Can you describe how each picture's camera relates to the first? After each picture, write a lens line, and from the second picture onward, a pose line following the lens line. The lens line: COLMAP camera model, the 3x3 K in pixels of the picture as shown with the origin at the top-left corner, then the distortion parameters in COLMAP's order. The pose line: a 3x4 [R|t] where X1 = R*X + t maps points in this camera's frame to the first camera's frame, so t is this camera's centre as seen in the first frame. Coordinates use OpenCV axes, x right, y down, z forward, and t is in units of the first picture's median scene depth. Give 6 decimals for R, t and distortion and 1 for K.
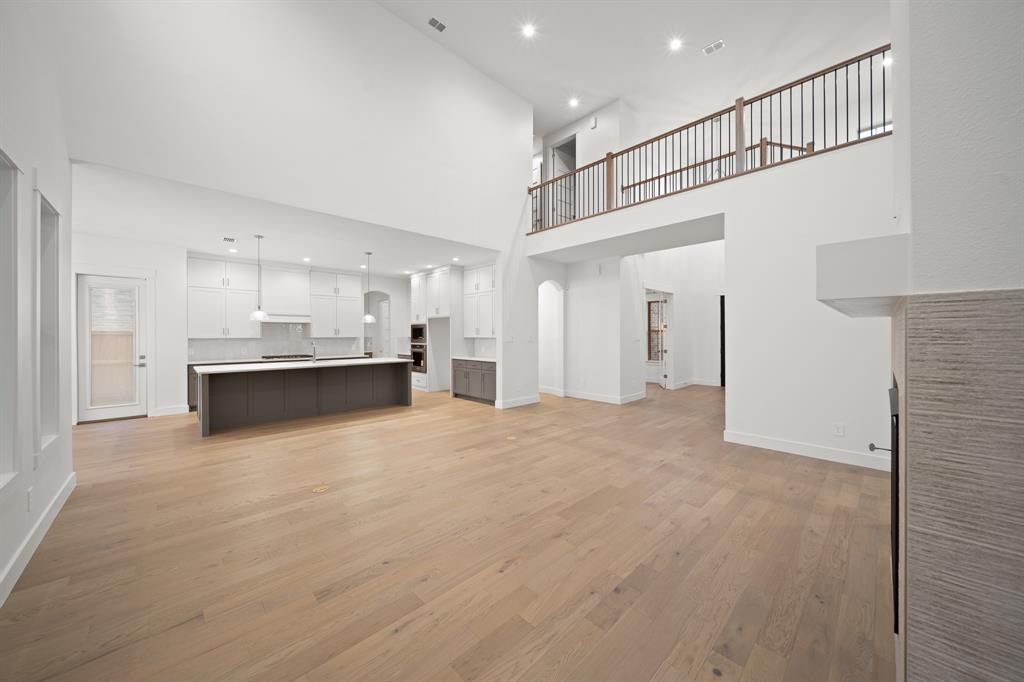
lens RADIAL K [[360.1, 0, 511.9], [0, 360.1, 335.4], [0, 0, 1]] dist [0.000901, -0.000417]
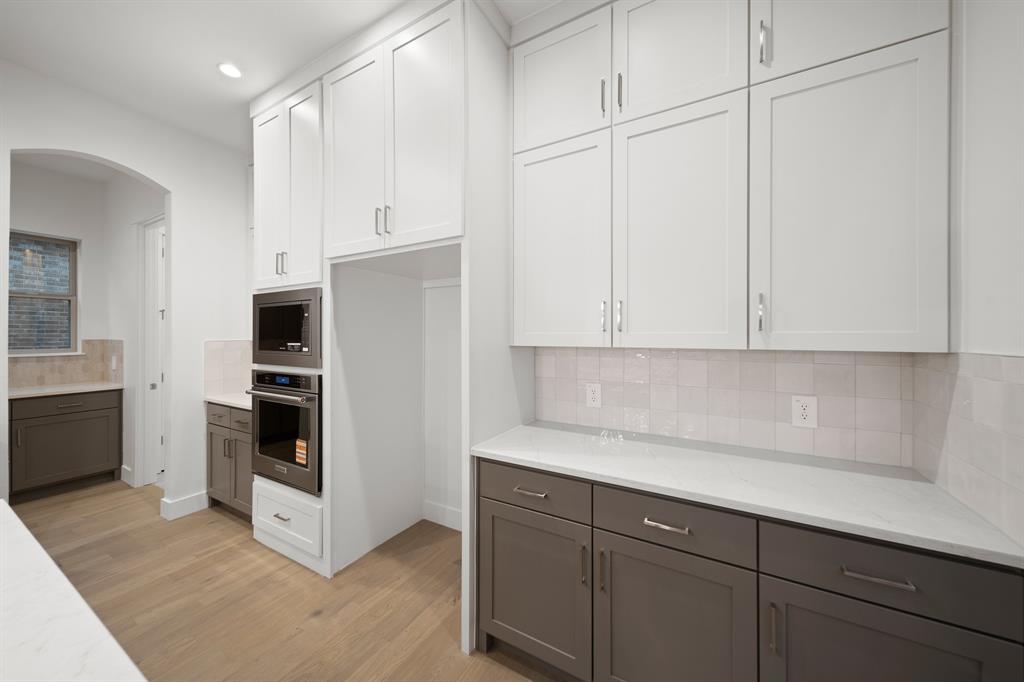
lens RADIAL K [[360.1, 0, 511.9], [0, 360.1, 335.4], [0, 0, 1]] dist [0.000901, -0.000417]
pose [[0.959155, 0.003583, 0.282857, -0.276982], [-0.003397, 0.999994, -0.001145, -0.000315], [-0.282859, 0.000138, 0.959161, 1.107490]]
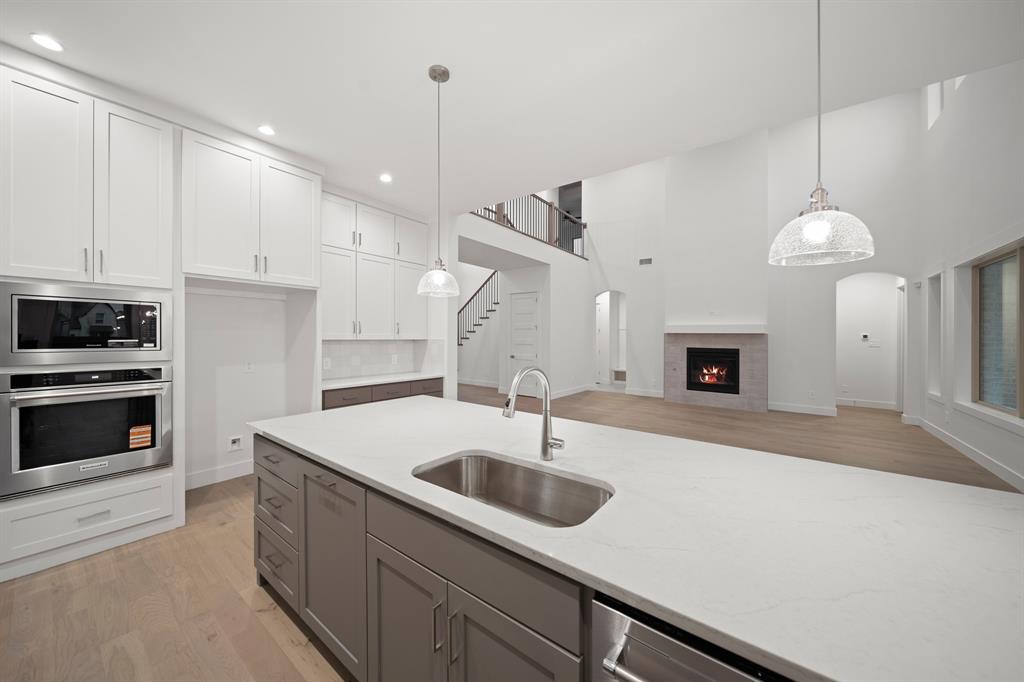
lens RADIAL K [[362.5, 0, 503.2], [0, 362.5, 338.2], [0, 0, 1]] dist [-0.001566, -0.000342]
pose [[-0.148804, -0.003310, 0.988861, -0.843017], [-0.008369, 0.999963, 0.002088, 0.001568], [-0.988831, -0.007965, -0.148826, 1.172349]]
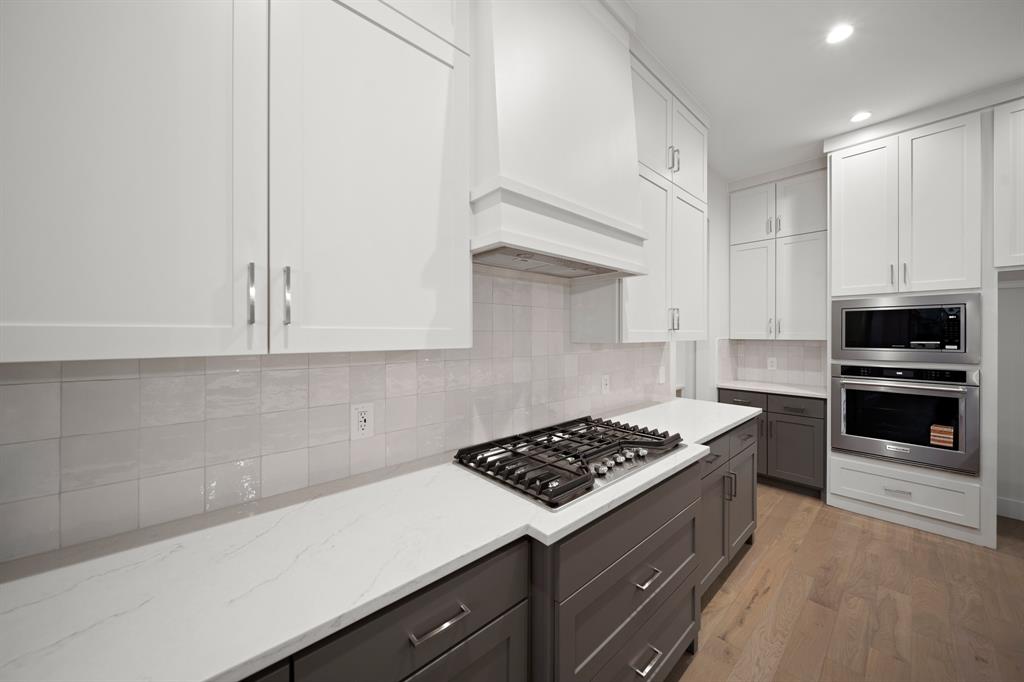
lens RADIAL K [[360.1, 0, 511.9], [0, 360.1, 335.4], [0, 0, 1]] dist [0.000901, -0.000417]
pose [[0.999463, 0.004024, -0.032517, -0.866100], [-0.003901, 0.999985, 0.003851, 0.000564], [0.032532, -0.003722, 0.999464, 1.080222]]
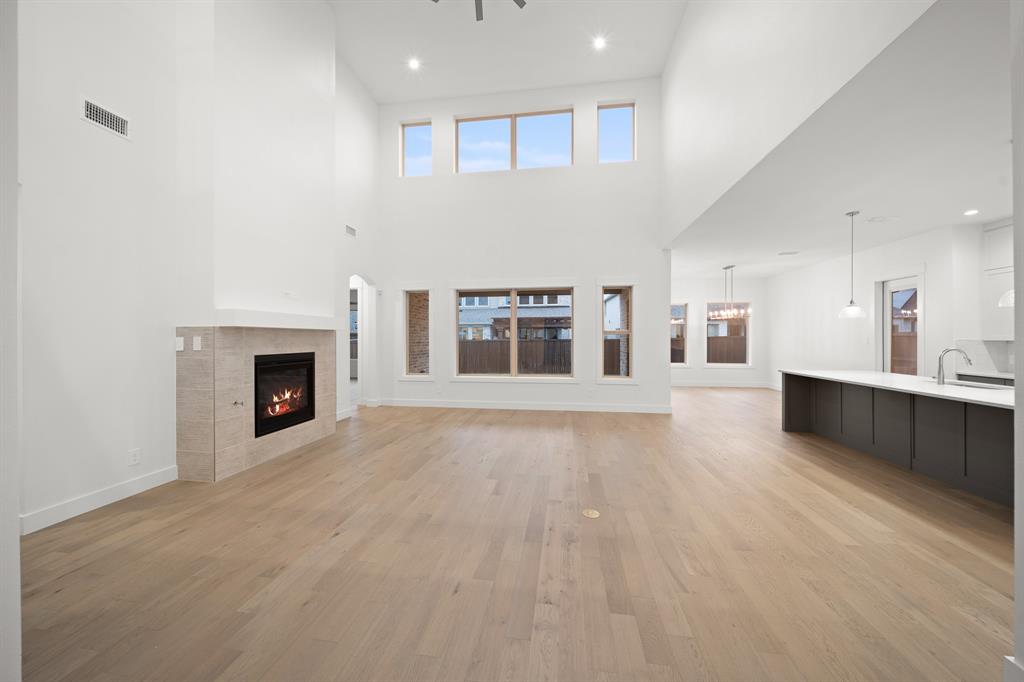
lens RADIAL K [[358.6, 0, 513.8], [0, 358.6, 338.8], [0, 0, 1]] dist [-0.001292, -0.000129]
pose [[-0.789801, 0.004826, -0.613344, 0.373430], [0.001227, 0.999979, 0.006288, -0.001588], [0.613362, 0.004214, -0.789791, 1.136344]]
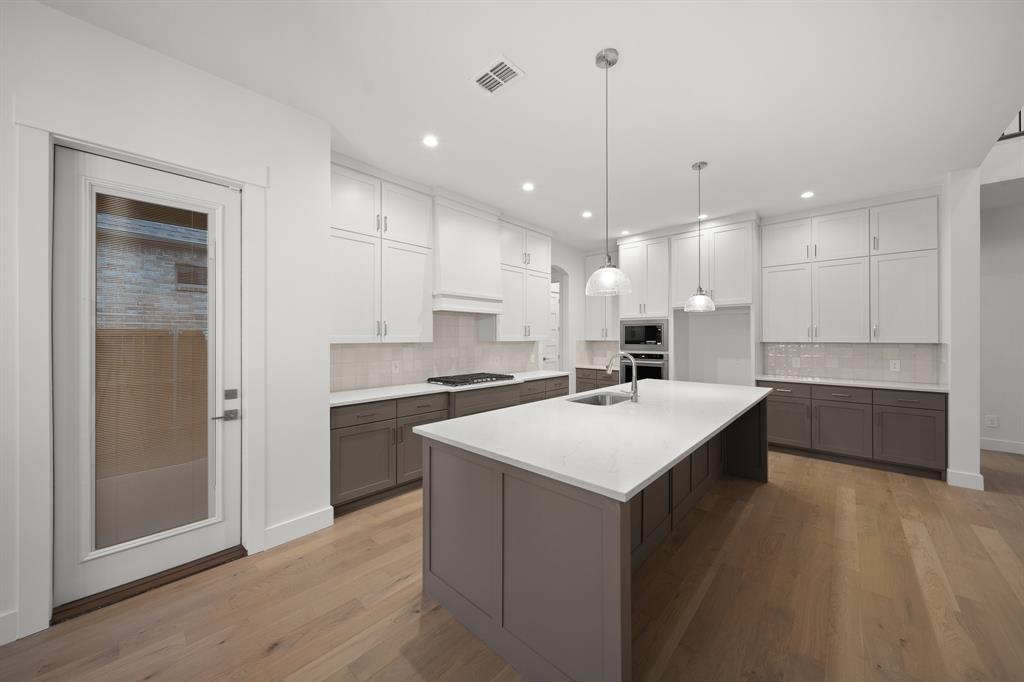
lens RADIAL K [[360.1, 0, 511.9], [0, 360.1, 335.4], [0, 0, 1]] dist [0.000901, -0.000417]
pose [[0.998231, 0.003306, 0.059355, -0.793092], [-0.002902, 0.999972, -0.006892, 0.000780], [-0.059377, 0.006708, 0.998213, 0.637225]]
